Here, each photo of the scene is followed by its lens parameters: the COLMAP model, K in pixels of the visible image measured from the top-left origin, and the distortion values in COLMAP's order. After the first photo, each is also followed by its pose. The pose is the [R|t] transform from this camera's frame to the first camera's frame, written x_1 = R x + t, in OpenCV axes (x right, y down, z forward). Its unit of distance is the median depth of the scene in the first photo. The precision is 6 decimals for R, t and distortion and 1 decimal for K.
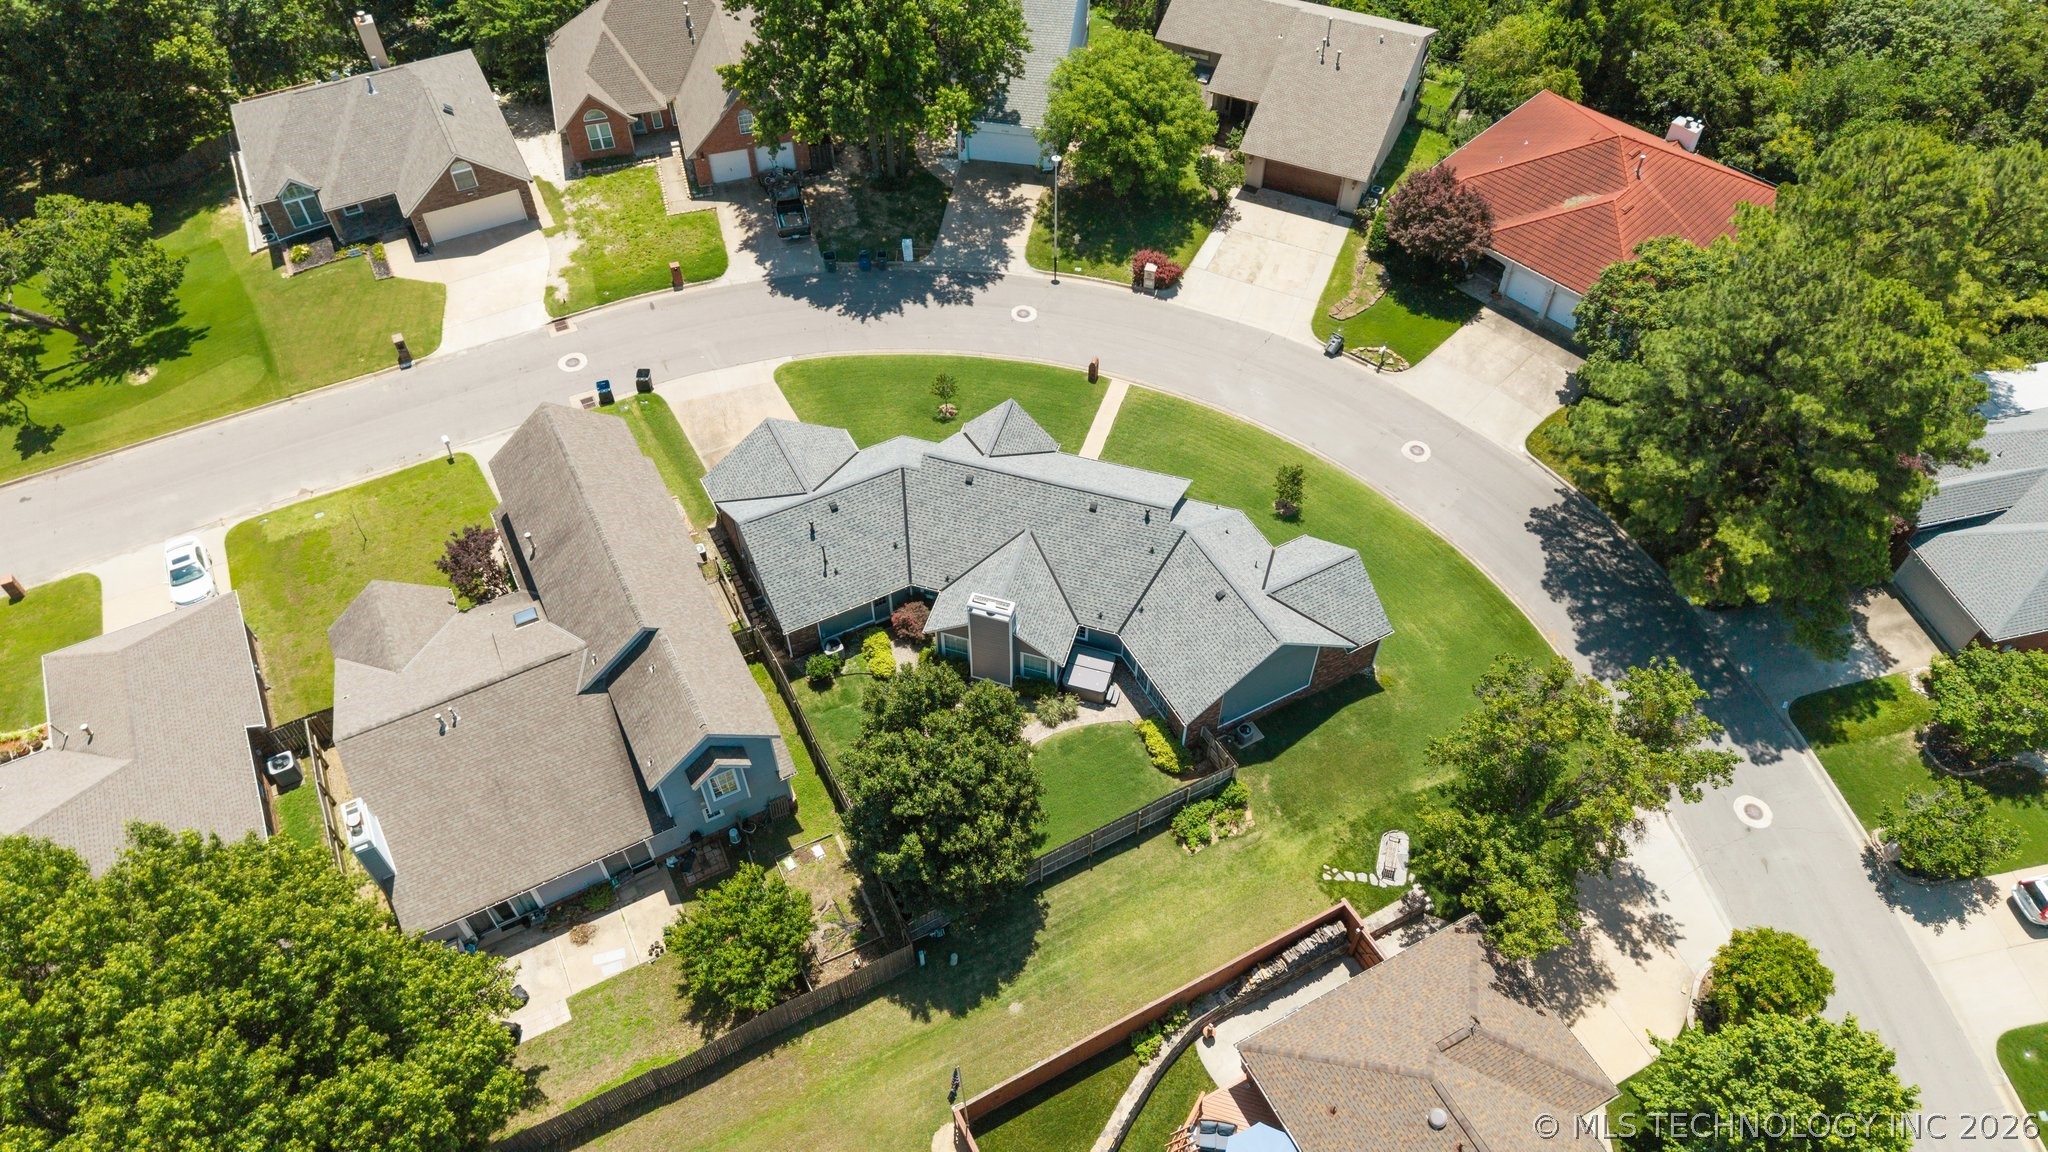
lens RADIAL K [[1369.3, 0, 1034.9], [0, 1369.3, 568.5], [0, 0, 1]] dist [0.061196, -0.074270]
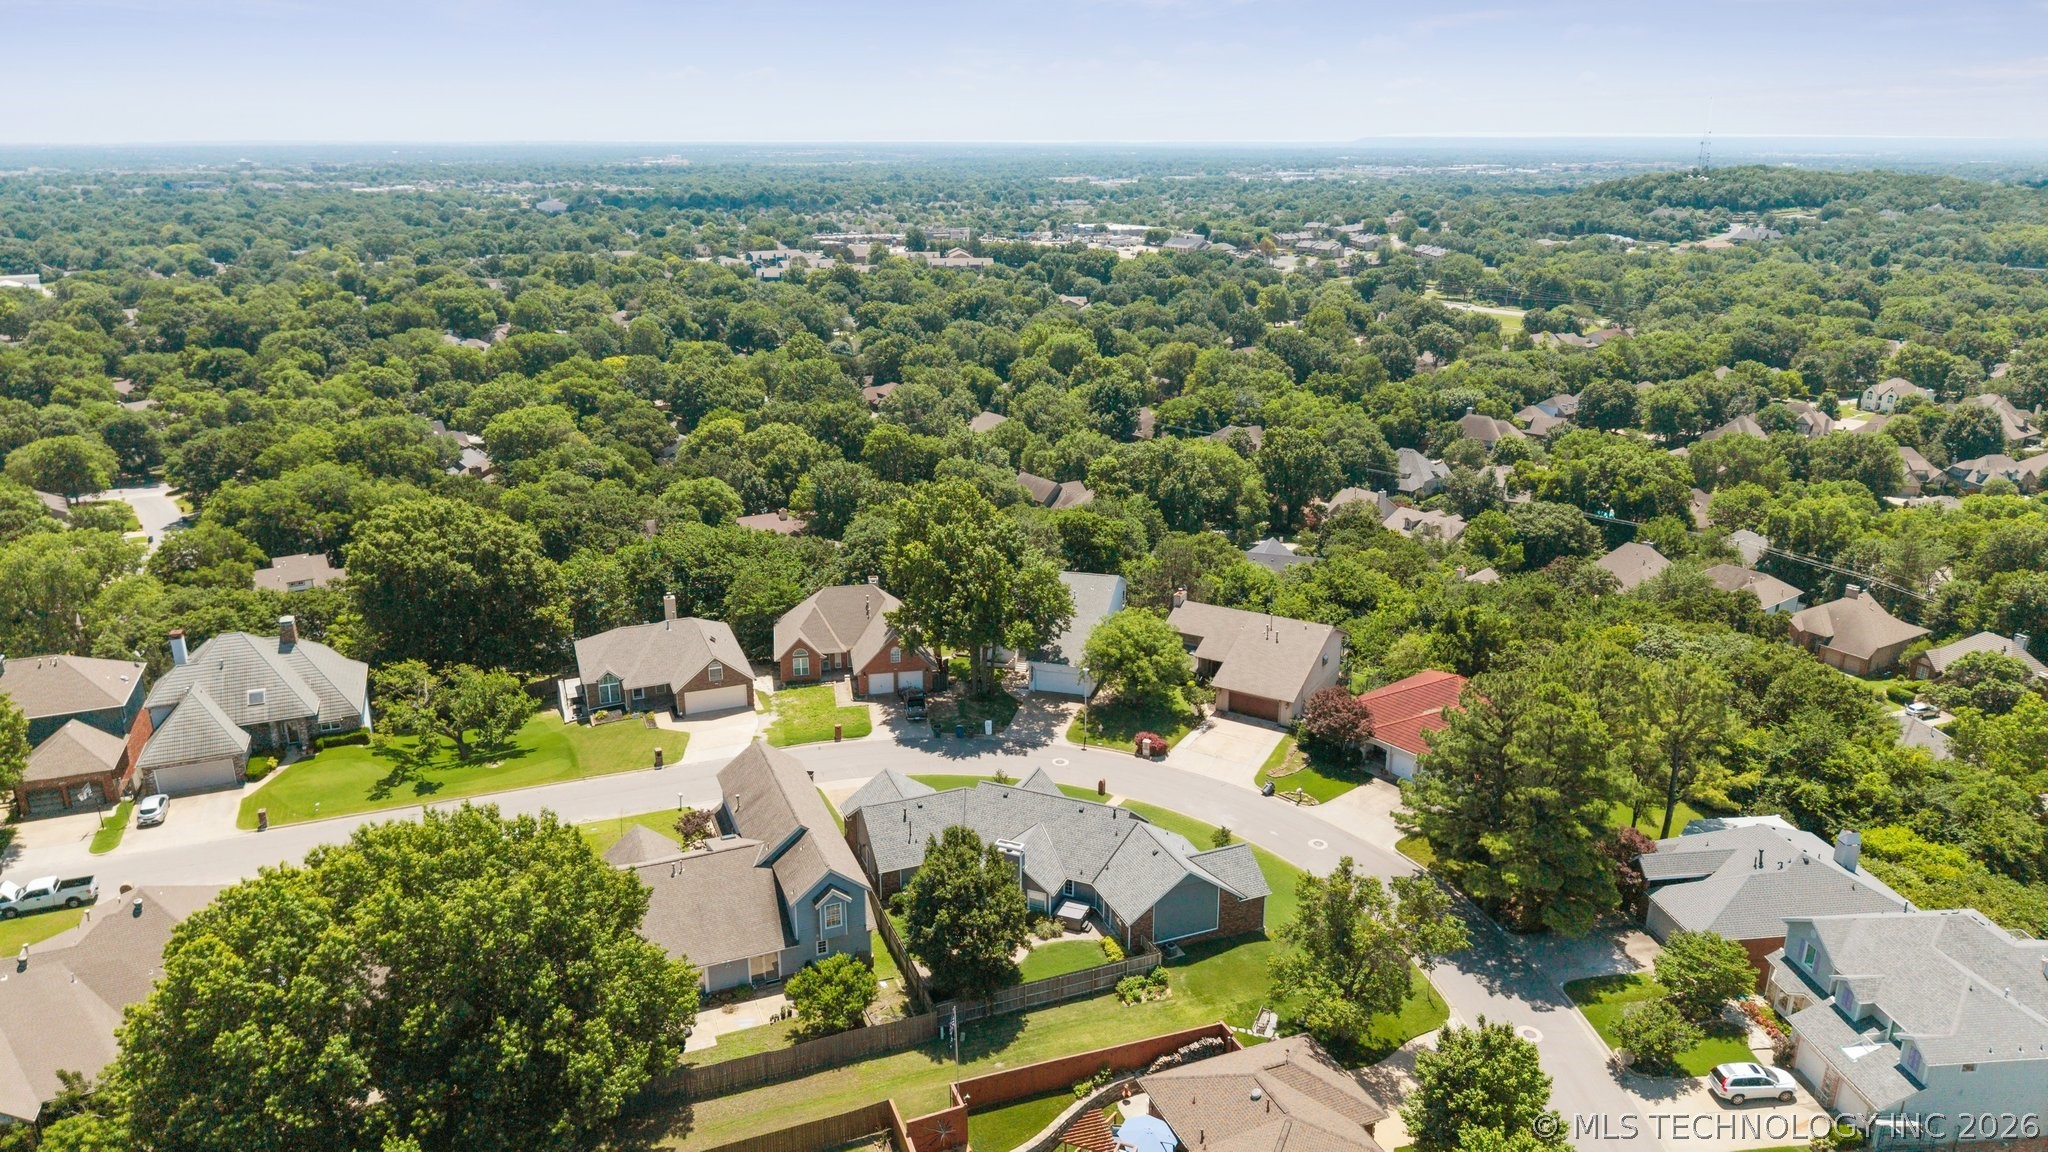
lens RADIAL K [[1375.6, 0, 1052.2], [0, 1375.6, 574.5], [0, 0, 1]] dist [0.200096, -0.476697]
pose [[0.996061, 0.026685, -0.084558, 0.108063], [-0.067677, 0.844945, -0.530554, 0.454736], [0.057289, 0.534187, 0.843423, -0.397901]]
